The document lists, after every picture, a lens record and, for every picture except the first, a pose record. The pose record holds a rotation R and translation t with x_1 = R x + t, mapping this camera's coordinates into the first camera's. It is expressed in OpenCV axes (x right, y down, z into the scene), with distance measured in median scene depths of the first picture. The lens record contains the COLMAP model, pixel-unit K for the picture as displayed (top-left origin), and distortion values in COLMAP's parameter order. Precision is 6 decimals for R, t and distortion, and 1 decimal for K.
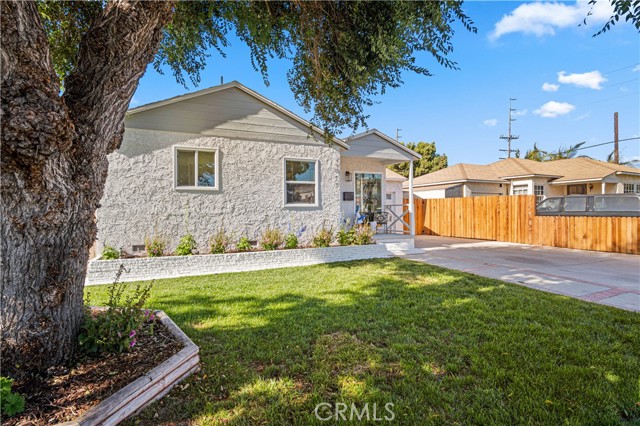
lens RADIAL K [[343.3, 0, 320.0], [0, 343.3, 213.0], [0, 0, 1]] dist [-0.022124, -0.000050]
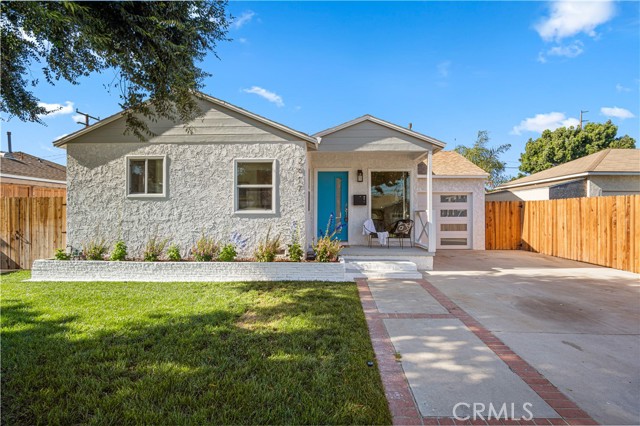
lens RADIAL K [[343.3, 0, 320.0], [0, 343.3, 213.0], [0, 0, 1]] dist [-0.022124, -0.000050]
pose [[0.881290, 0.006086, -0.472537, 0.529638], [-0.008835, 0.999955, -0.003598, -0.019090], [0.472494, 0.007345, 0.881303, 0.312602]]
